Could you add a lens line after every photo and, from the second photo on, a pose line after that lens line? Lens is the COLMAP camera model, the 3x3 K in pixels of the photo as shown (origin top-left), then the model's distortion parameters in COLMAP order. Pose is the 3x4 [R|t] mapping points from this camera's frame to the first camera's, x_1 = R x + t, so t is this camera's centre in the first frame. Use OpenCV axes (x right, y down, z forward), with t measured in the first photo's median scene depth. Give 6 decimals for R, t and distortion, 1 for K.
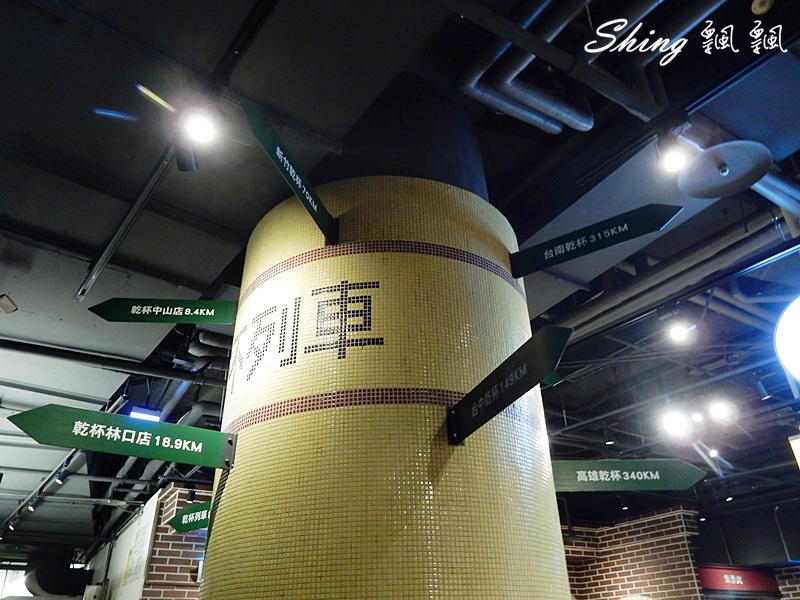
lens RADIAL K [[626.9, 0, 400.0], [0, 626.9, 298.8], [0, 0, 1]] dist [0.003266, -0.000470]
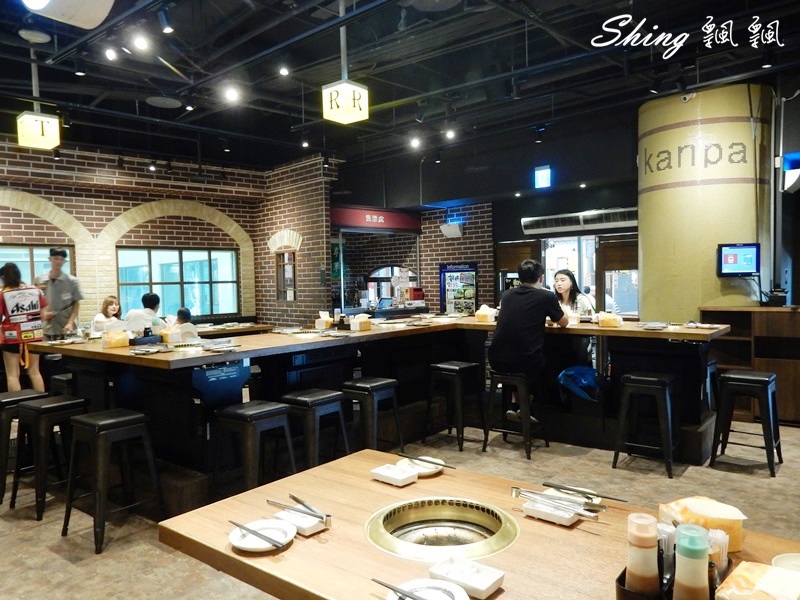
lens RADIAL K [[626.9, 0, 400.0], [0, 626.9, 300.9], [0, 0, 1]] dist [0.003266, -0.000470]
pose [[0.960915, -0.013197, 0.276530, 0.256938], [-0.132041, 0.856085, 0.499684, -0.008450], [-0.243327, -0.516667, 0.820882, -0.042583]]
